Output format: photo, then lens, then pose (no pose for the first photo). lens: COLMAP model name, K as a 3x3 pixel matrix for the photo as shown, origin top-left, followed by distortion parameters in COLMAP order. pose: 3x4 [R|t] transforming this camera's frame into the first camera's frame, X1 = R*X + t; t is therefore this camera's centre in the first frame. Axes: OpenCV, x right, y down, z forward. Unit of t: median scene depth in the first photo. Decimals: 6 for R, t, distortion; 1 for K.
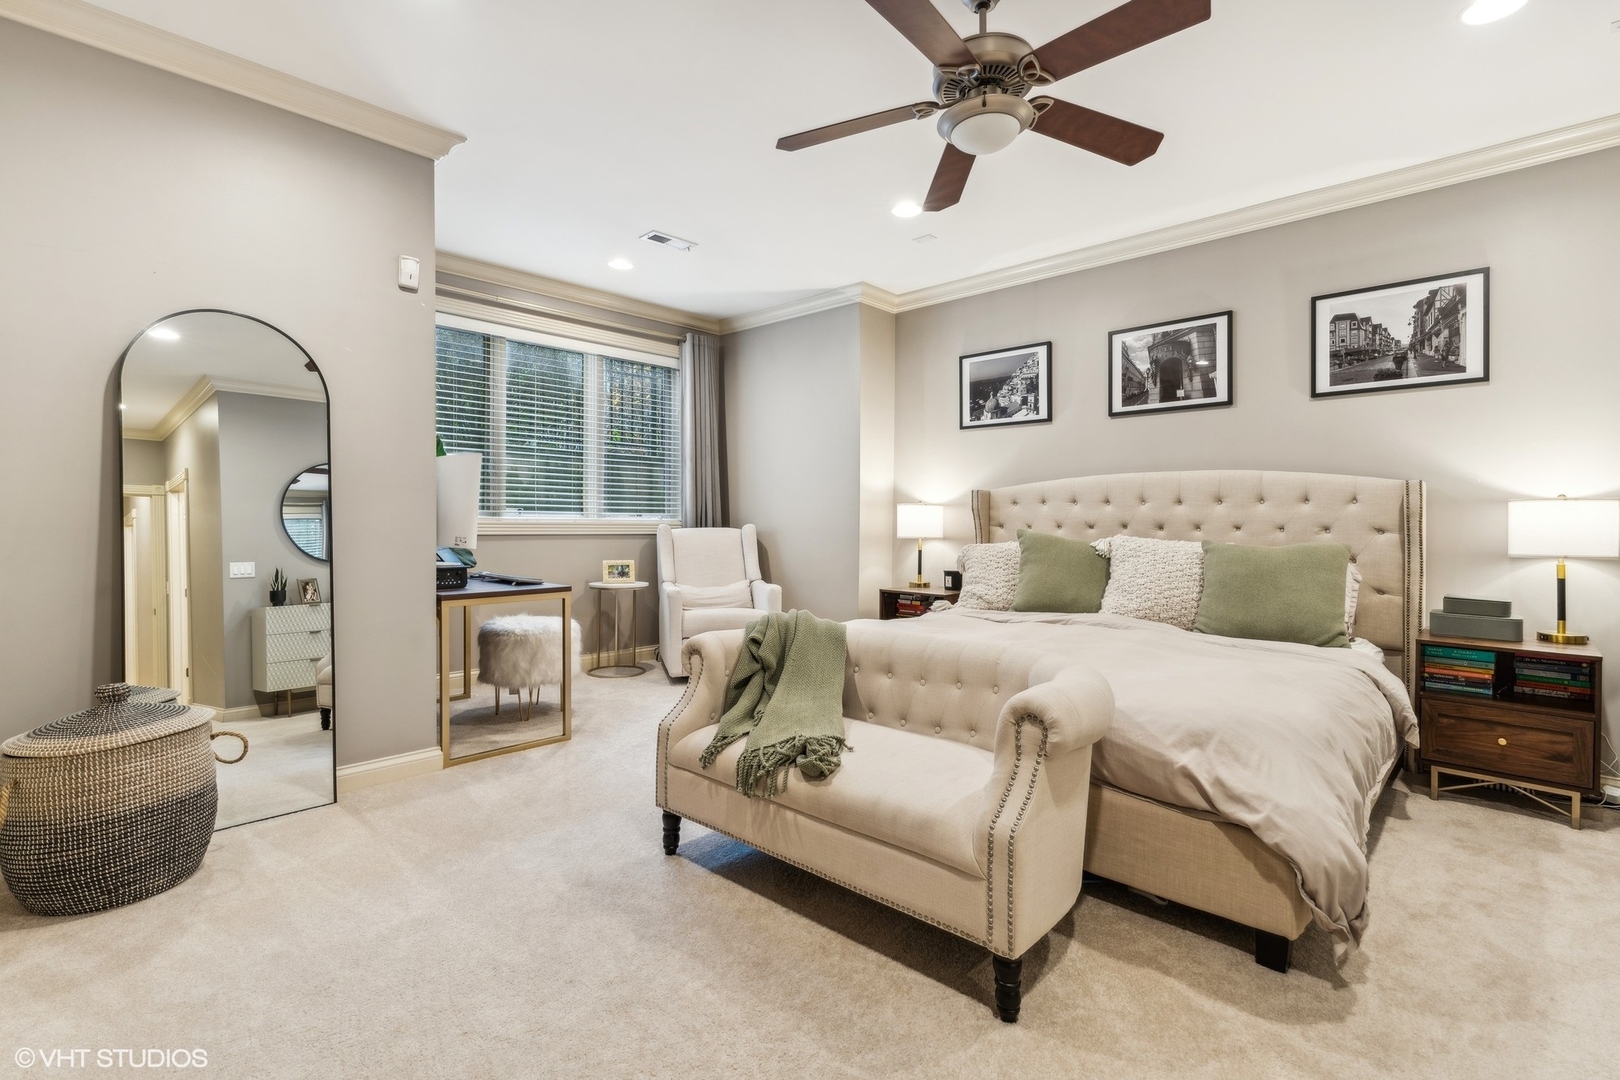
lens RADIAL K [[746.3, 0, 810.0], [0, 746.3, 540.0], [0, 0, 1]] dist [-0.000688, -0.000025]
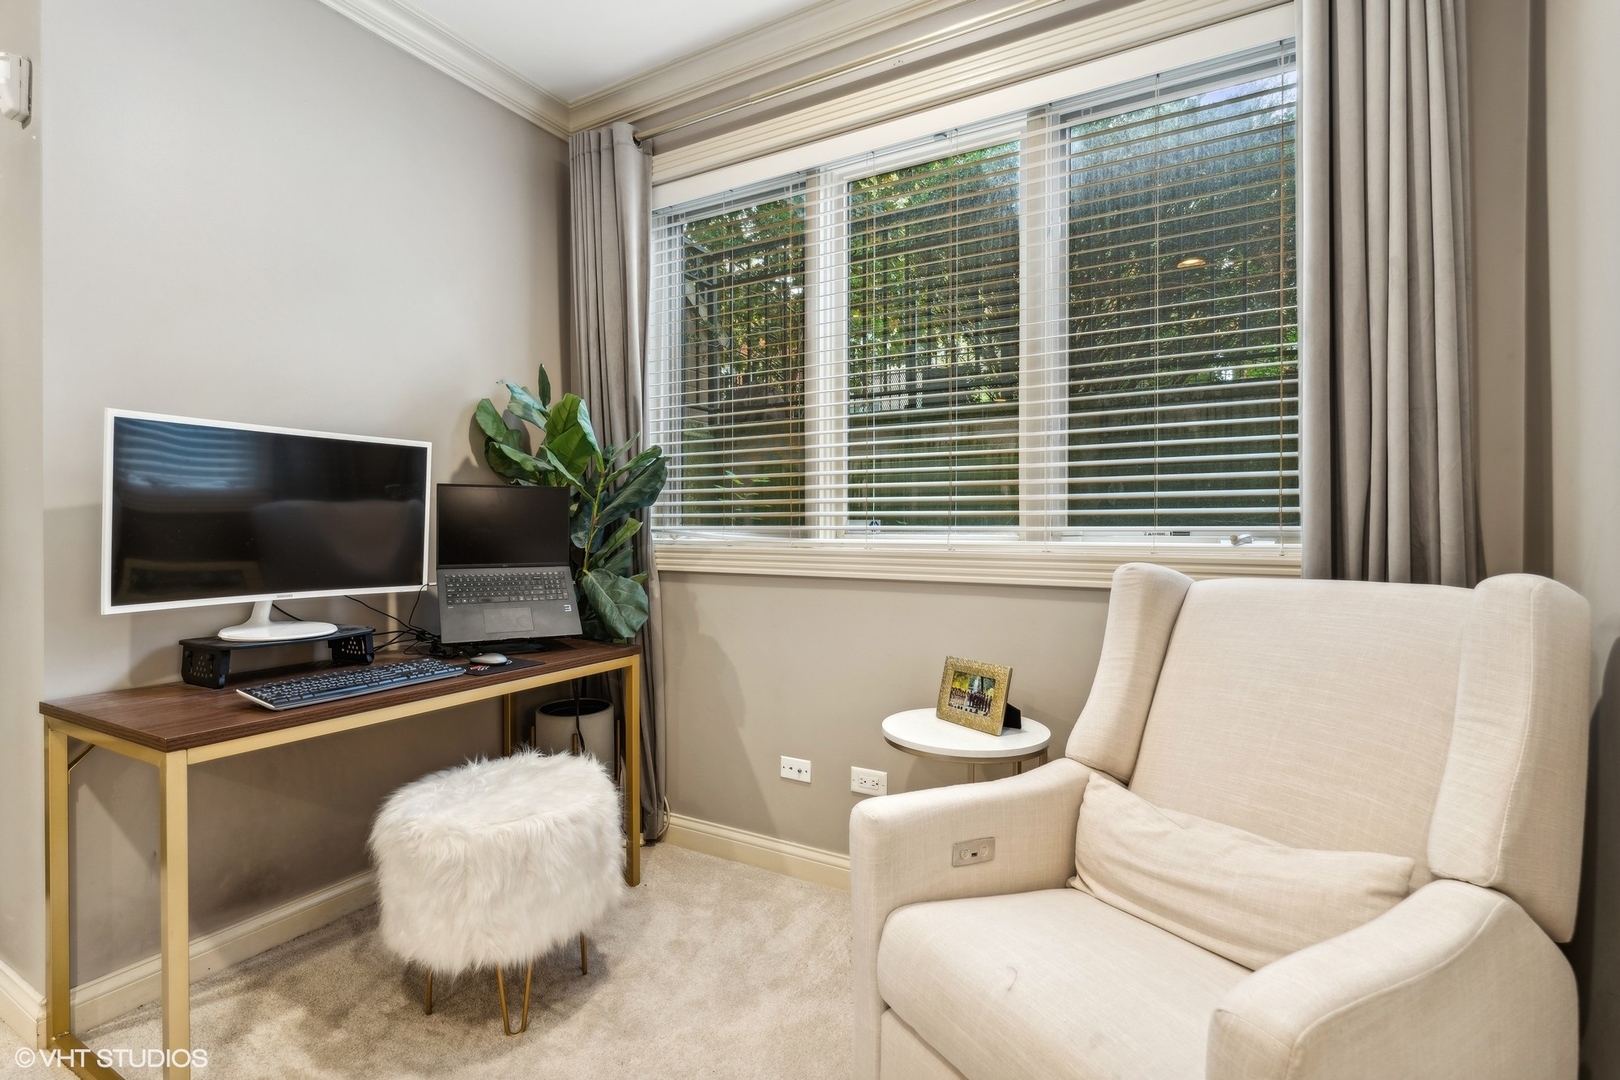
lens RADIAL K [[759.3, 0, 810.0], [0, 759.3, 540.0], [0, 0, 1]] dist [-0.000158, -0.000029]
pose [[0.227276, 0.004842, -0.973818, 0.069414], [-0.025783, 0.999667, -0.001047, -0.027100], [0.973489, 0.025346, 0.227325, 0.805537]]
